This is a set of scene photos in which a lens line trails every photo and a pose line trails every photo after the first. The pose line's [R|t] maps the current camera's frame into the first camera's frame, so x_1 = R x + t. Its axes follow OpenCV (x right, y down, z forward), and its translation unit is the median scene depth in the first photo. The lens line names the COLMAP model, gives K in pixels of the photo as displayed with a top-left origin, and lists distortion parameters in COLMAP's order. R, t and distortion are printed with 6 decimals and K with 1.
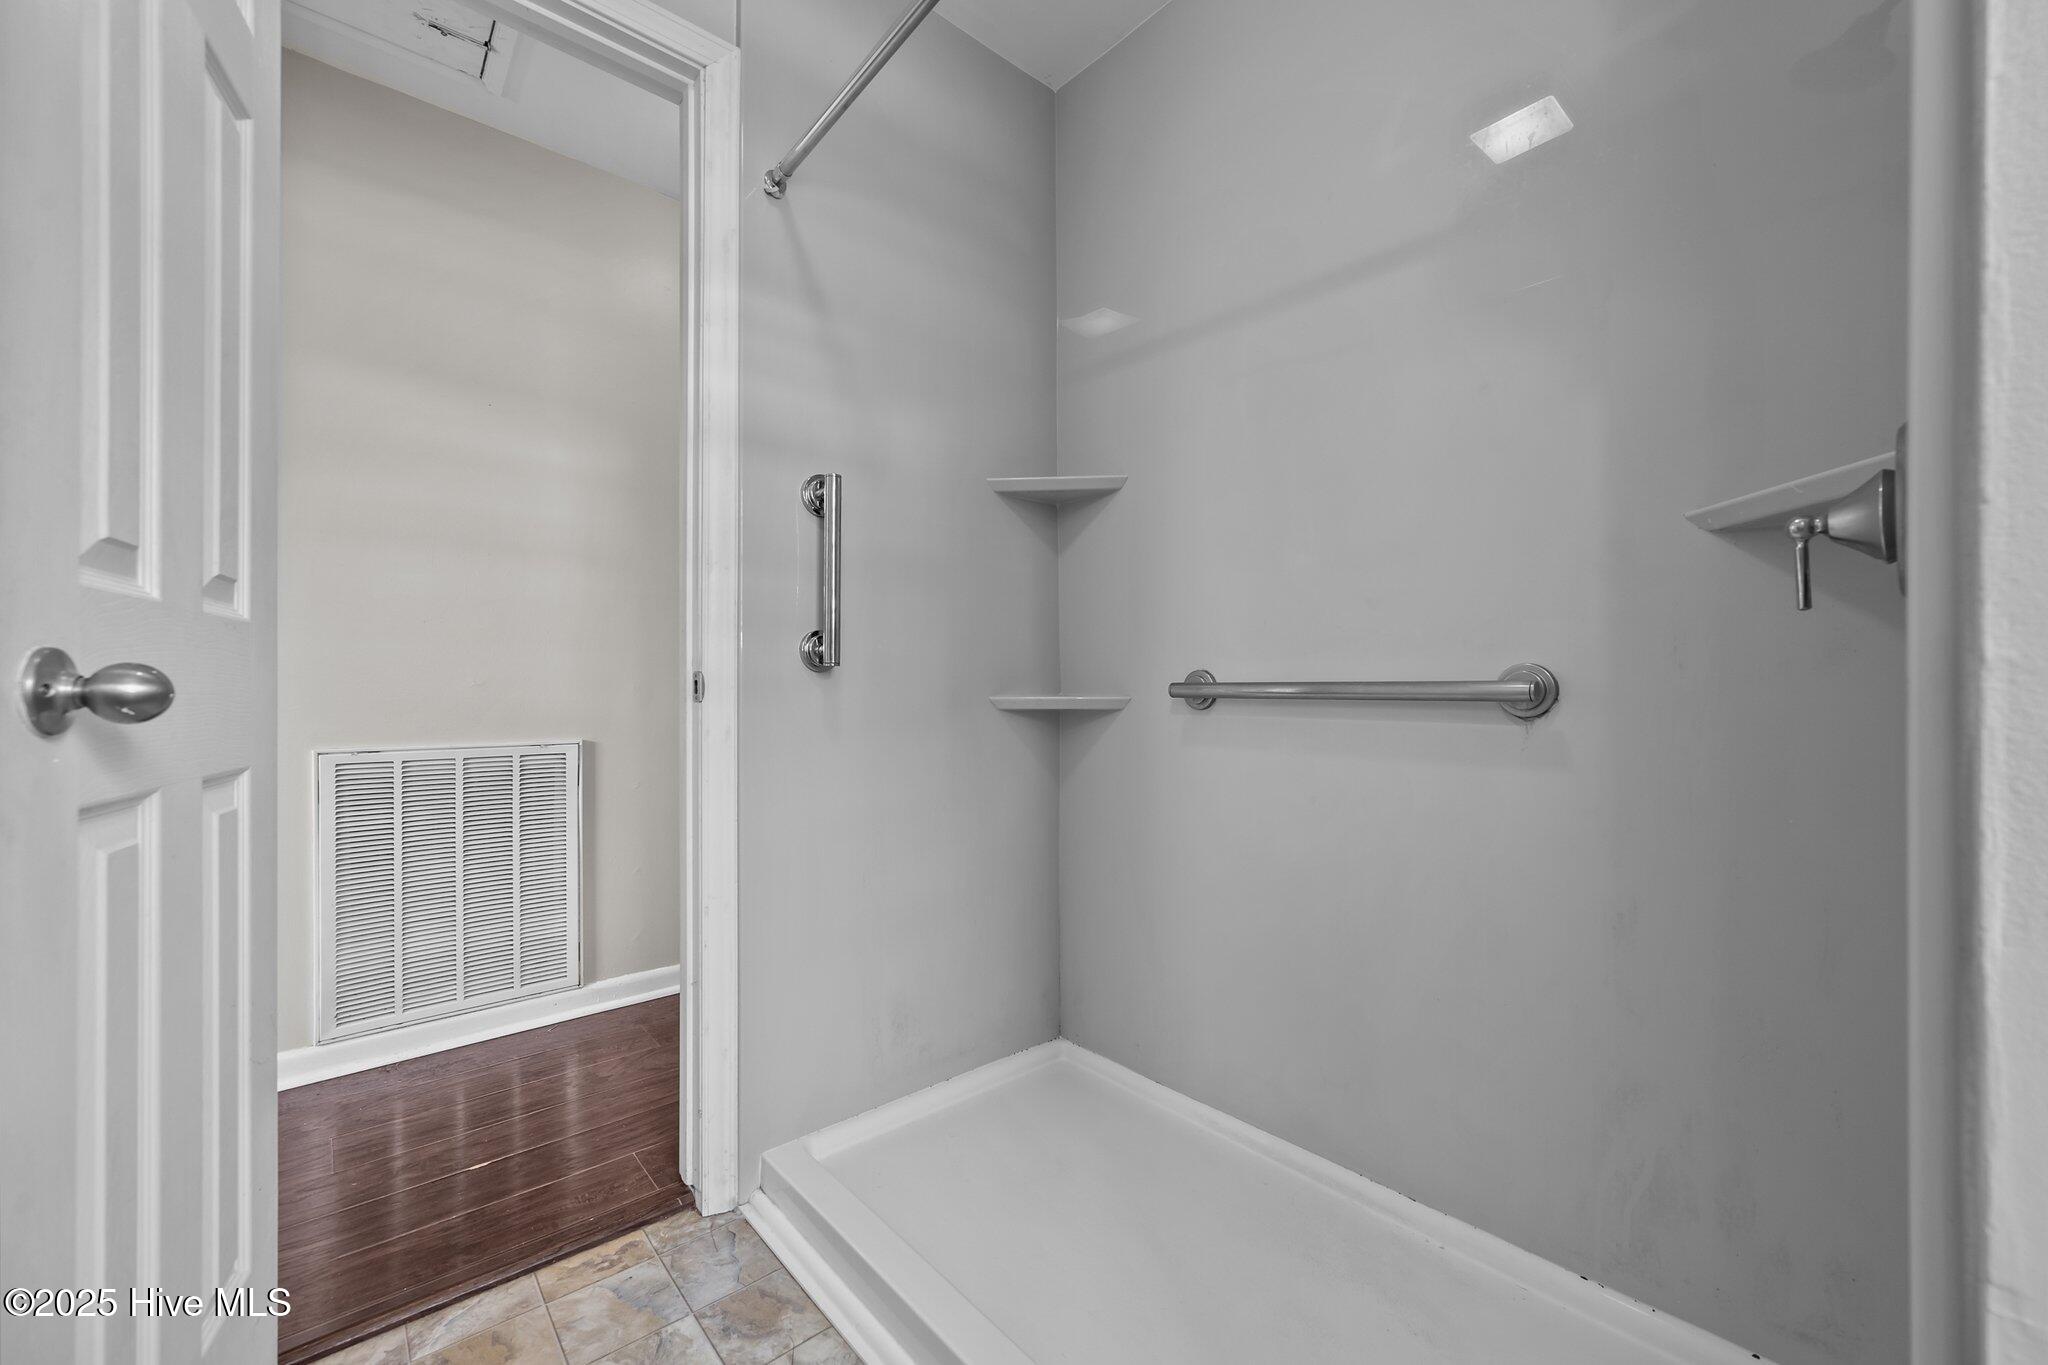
lens RADIAL K [[814.5, 0, 1035.3], [0, 814.5, 675.4], [0, 0, 1]] dist [0.000413, -0.000141]
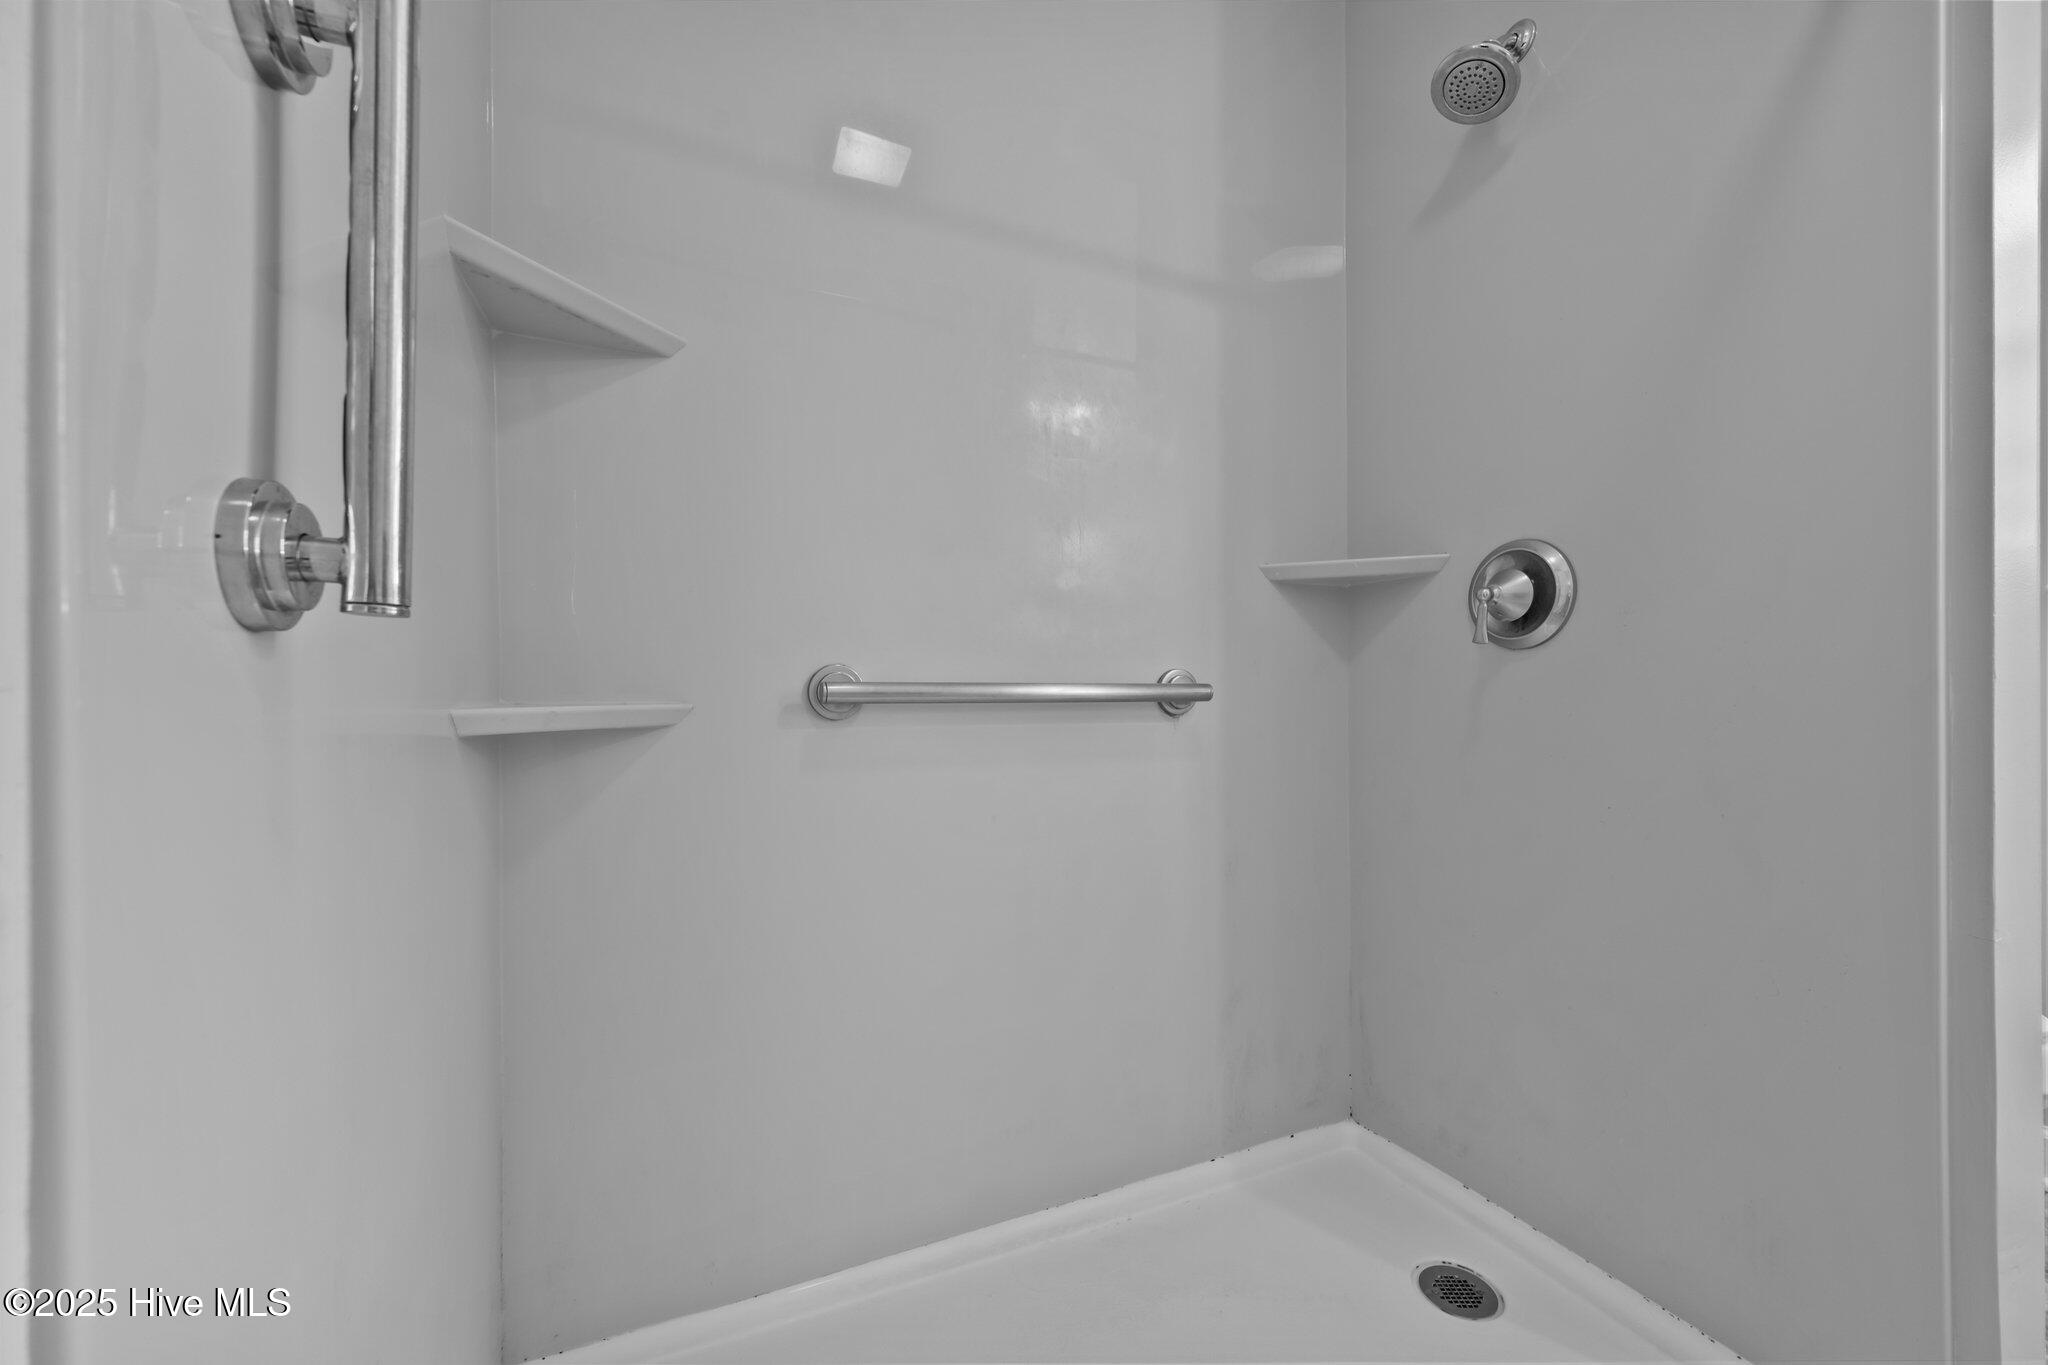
lens RADIAL K [[814.5, 0, 1035.3], [0, 814.5, 675.4], [0, 0, 1]] dist [0.000413, -0.000141]
pose [[0.301482, 0.019354, 0.953276, -0.464888], [-0.010316, 0.999802, -0.017036, 0.013711], [-0.953416, -0.004698, 0.301622, 0.665714]]
